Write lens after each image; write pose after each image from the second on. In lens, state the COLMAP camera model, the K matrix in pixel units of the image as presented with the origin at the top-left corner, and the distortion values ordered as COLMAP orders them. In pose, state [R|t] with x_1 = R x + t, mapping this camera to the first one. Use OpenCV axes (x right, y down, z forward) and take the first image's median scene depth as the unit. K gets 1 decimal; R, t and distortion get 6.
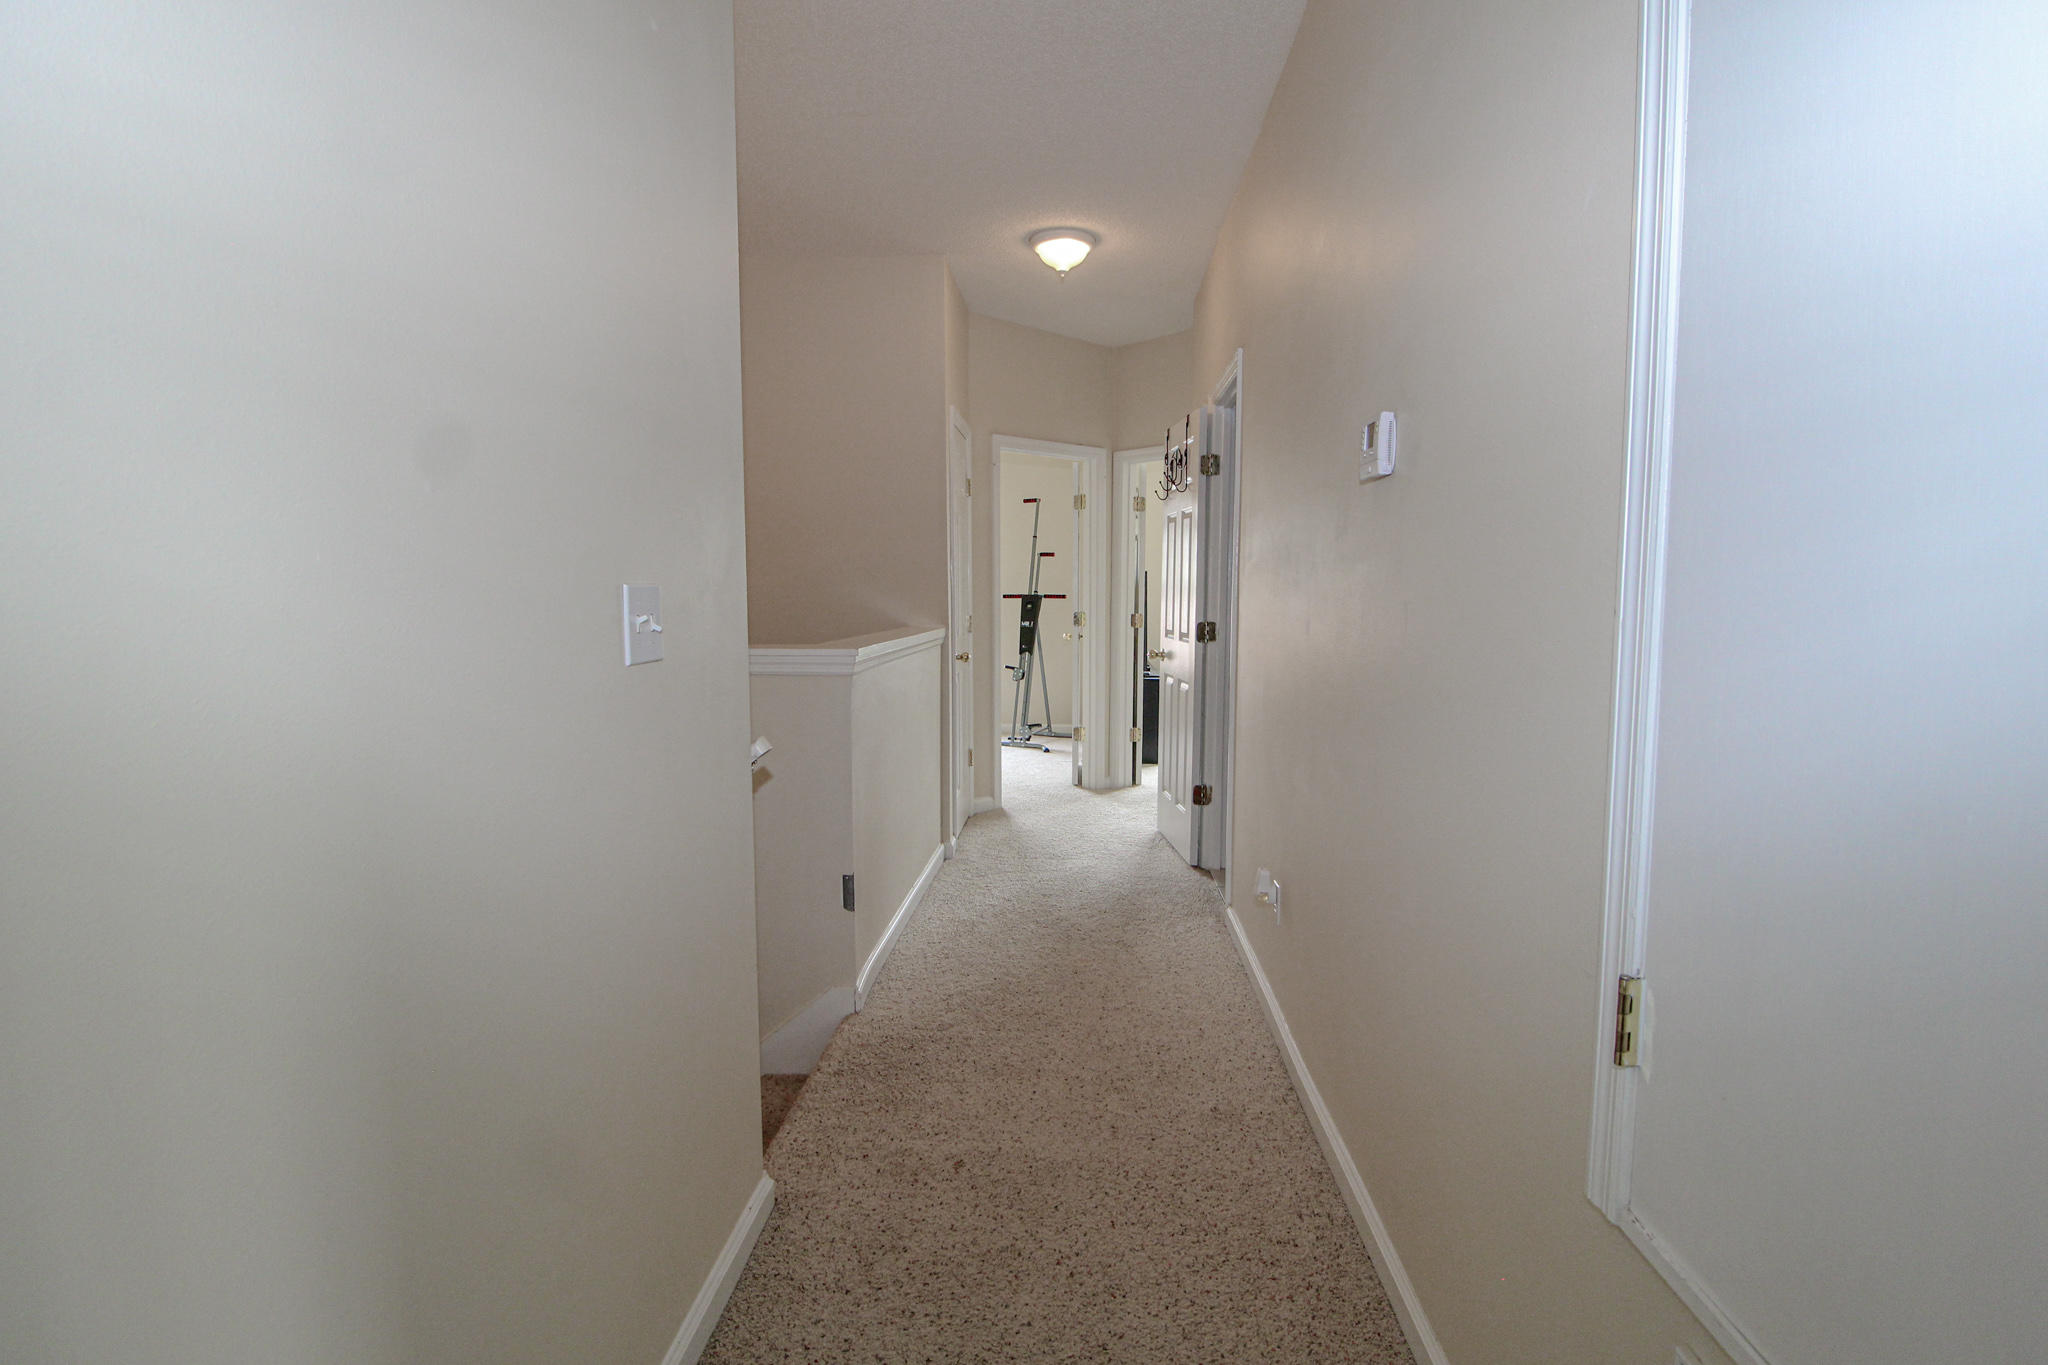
lens RADIAL K [[973.2, 0, 1039.0], [0, 973.2, 674.6], [0, 0, 1]] dist [0.000251, -0.014421]
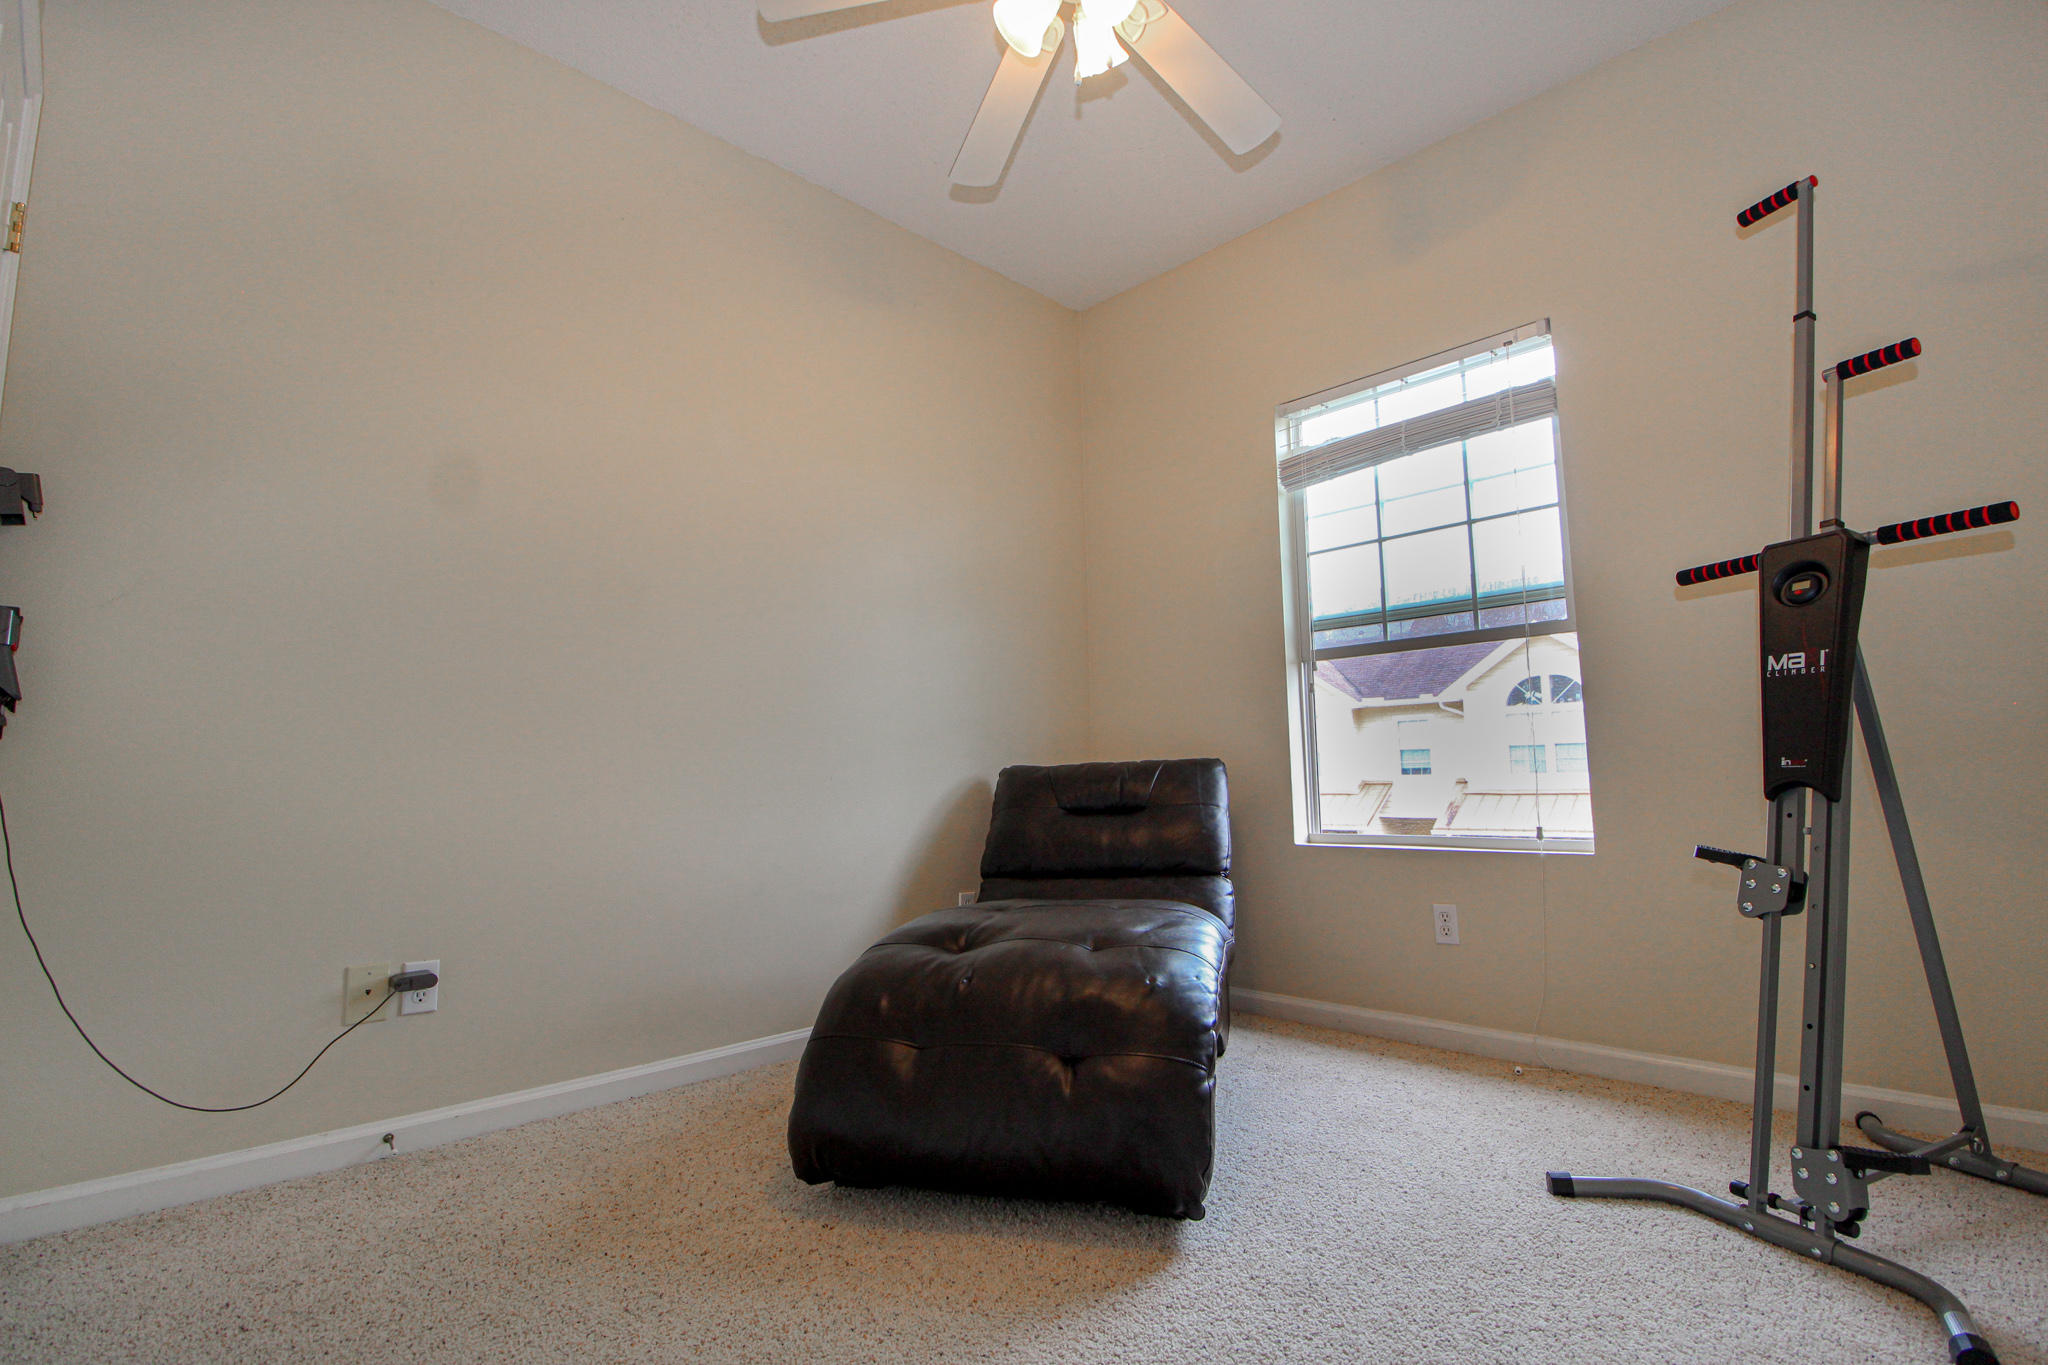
lens RADIAL K [[982.2, 0, 1023.6], [0, 982.2, 686.9], [0, 0, 1]] dist [-0.001542, -0.000465]
pose [[0.761145, -0.080606, -0.643553, -0.002587], [-0.006896, 0.991185, -0.132303, -0.015312], [0.648545, 0.105139, 0.753880, 0.708193]]
